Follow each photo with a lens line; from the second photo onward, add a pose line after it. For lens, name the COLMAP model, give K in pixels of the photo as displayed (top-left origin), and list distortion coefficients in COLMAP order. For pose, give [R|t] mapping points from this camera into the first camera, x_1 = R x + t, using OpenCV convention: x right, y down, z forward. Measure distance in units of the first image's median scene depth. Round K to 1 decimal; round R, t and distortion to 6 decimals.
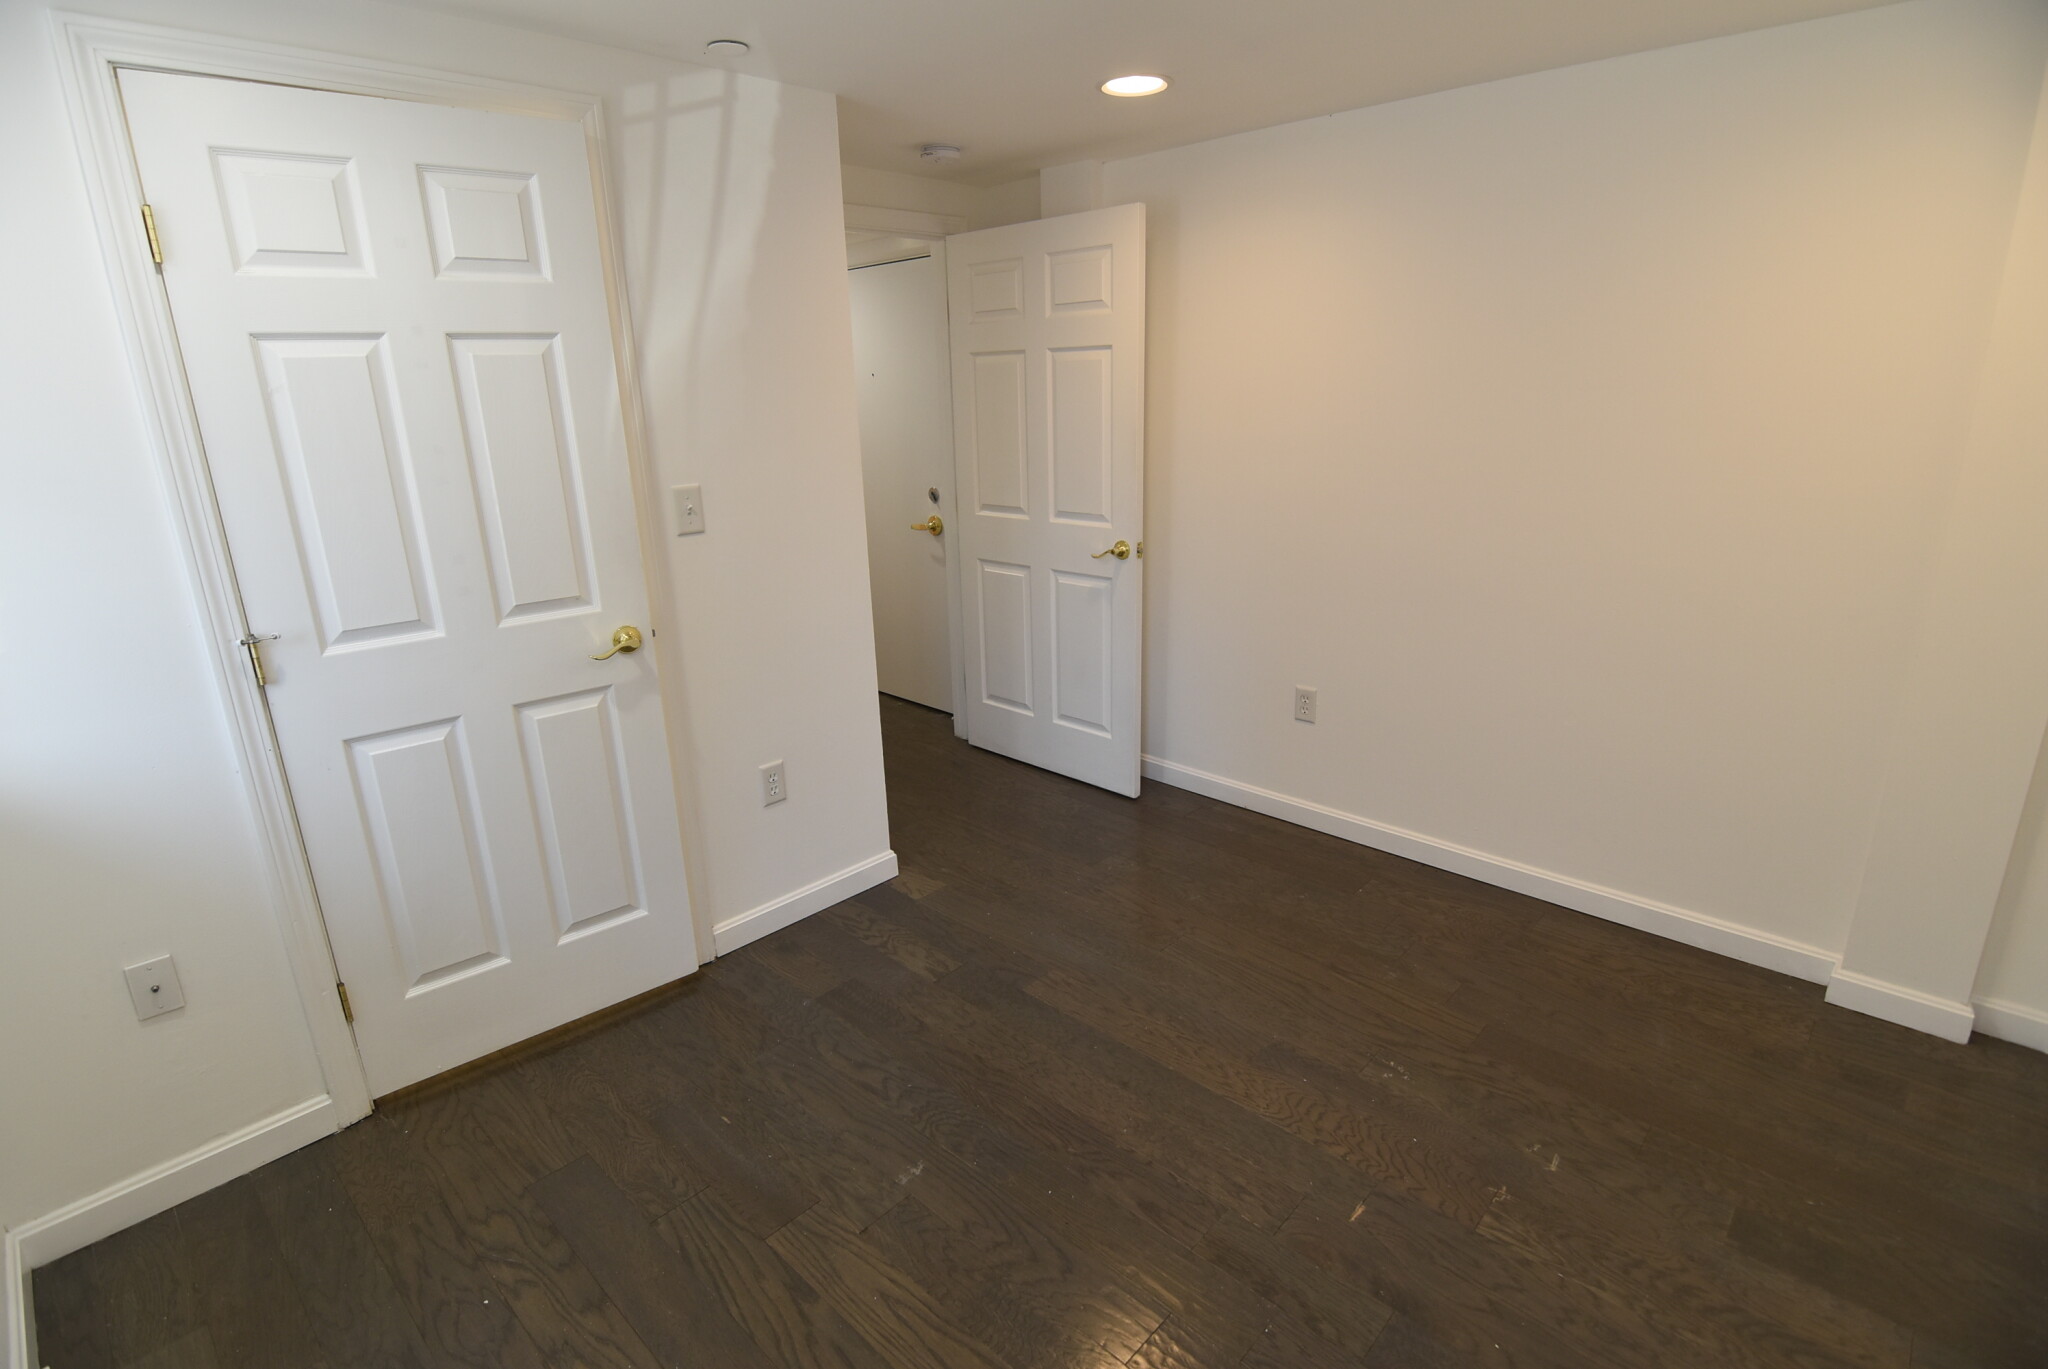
lens RADIAL K [[981.9, 0, 1018.3], [0, 981.9, 668.4], [0, 0, 1]] dist [-0.027721, -0.001936]
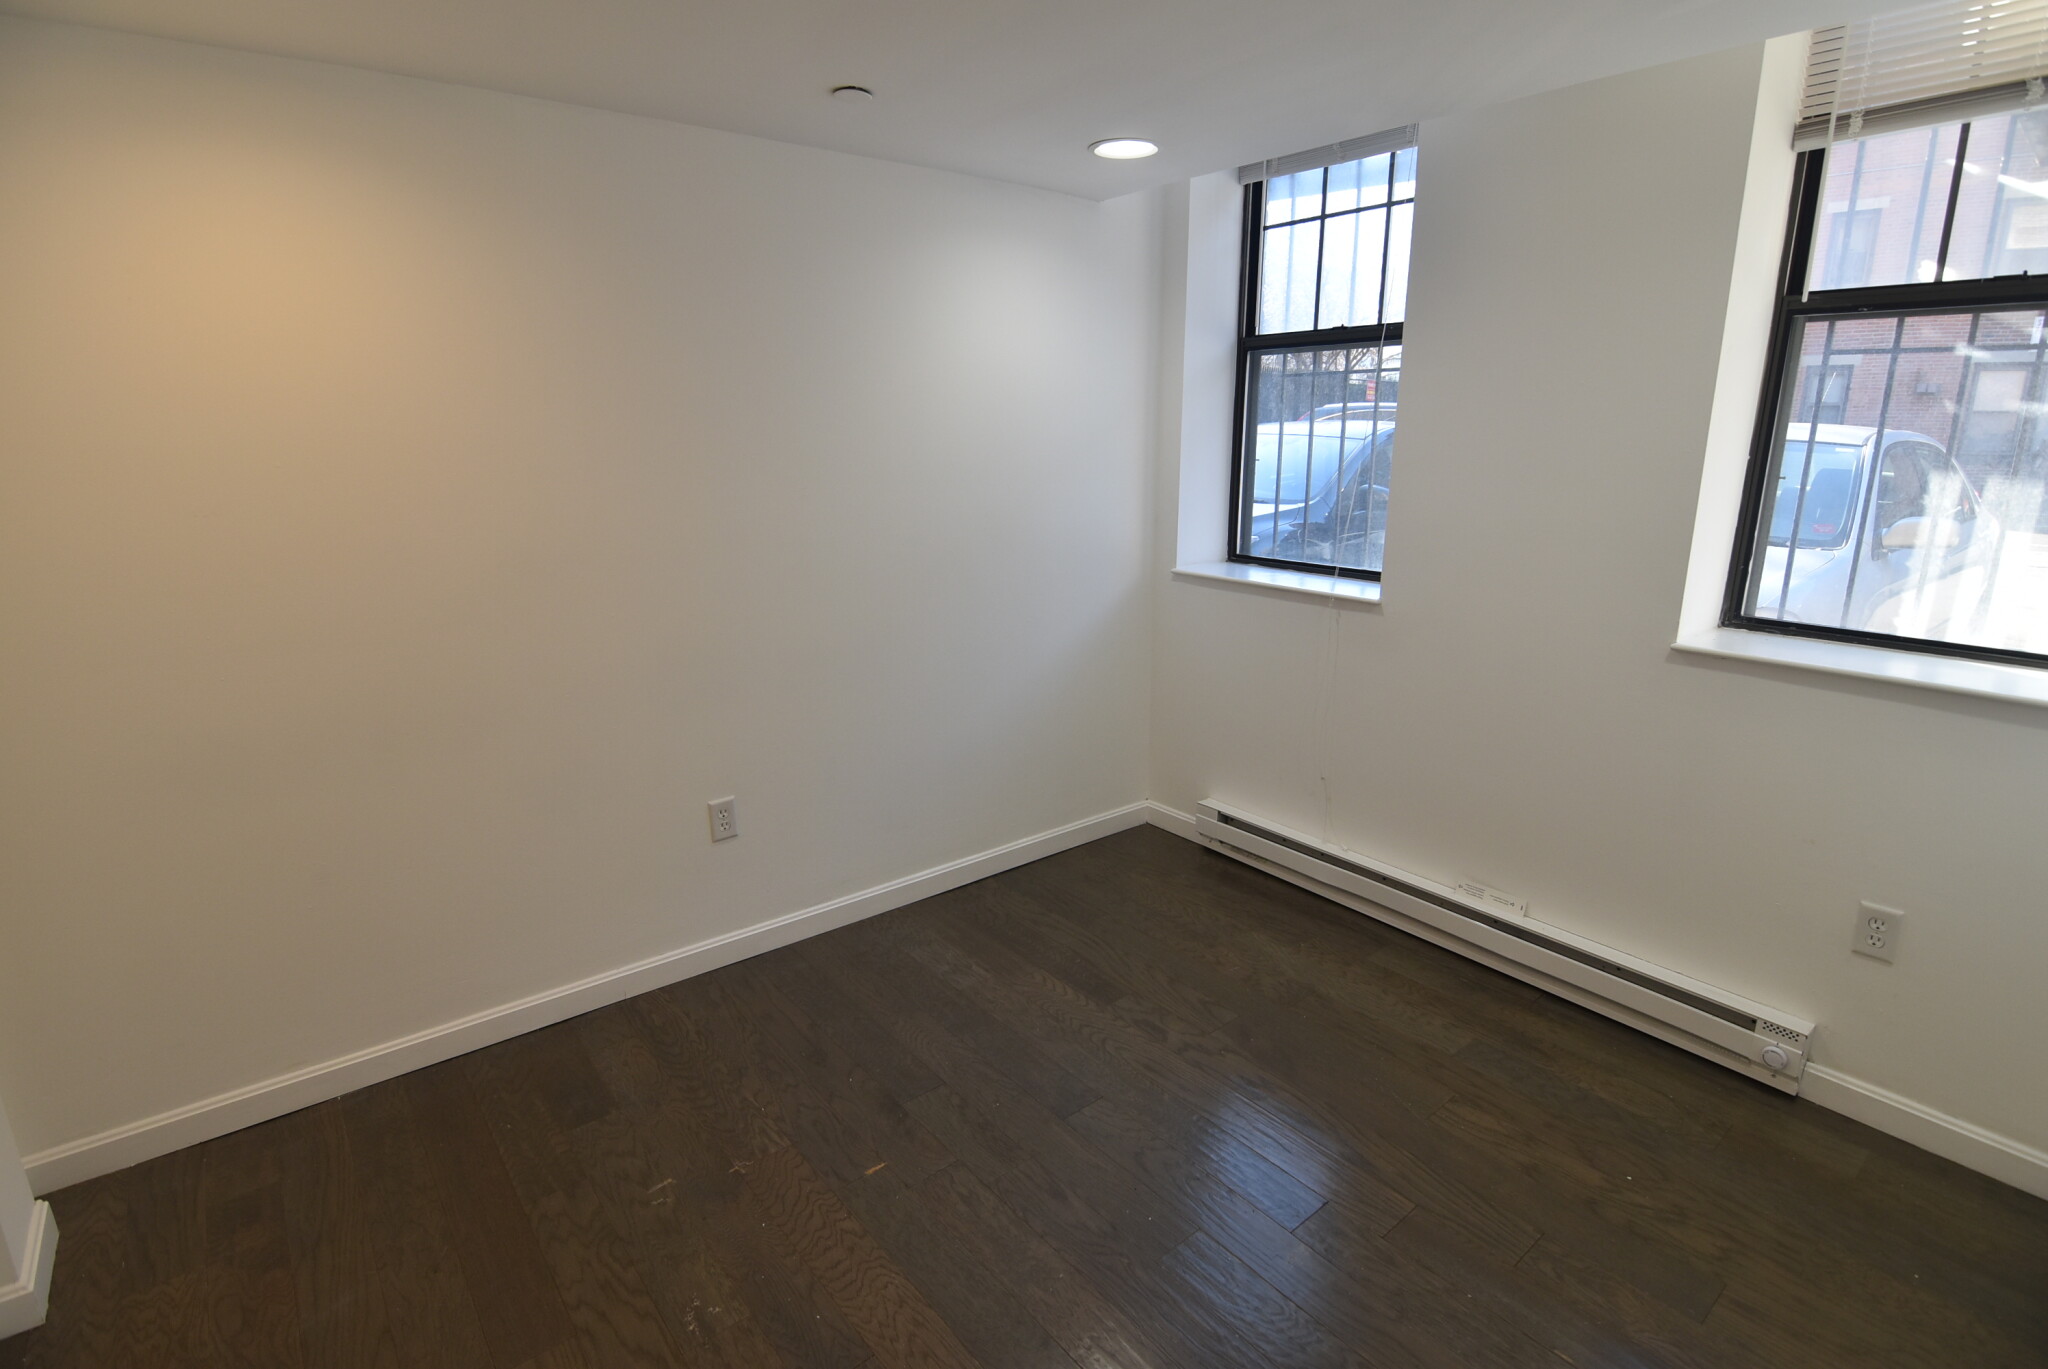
lens RADIAL K [[981.9, 0, 1018.3], [0, 981.9, 668.4], [0, 0, 1]] dist [-0.027721, -0.001936]
pose [[-0.991000, 0.000741, 0.133859, 0.032641], [0.067490, 0.866351, 0.494855, -0.473005], [-0.115602, 0.499436, -0.858604, 1.608693]]
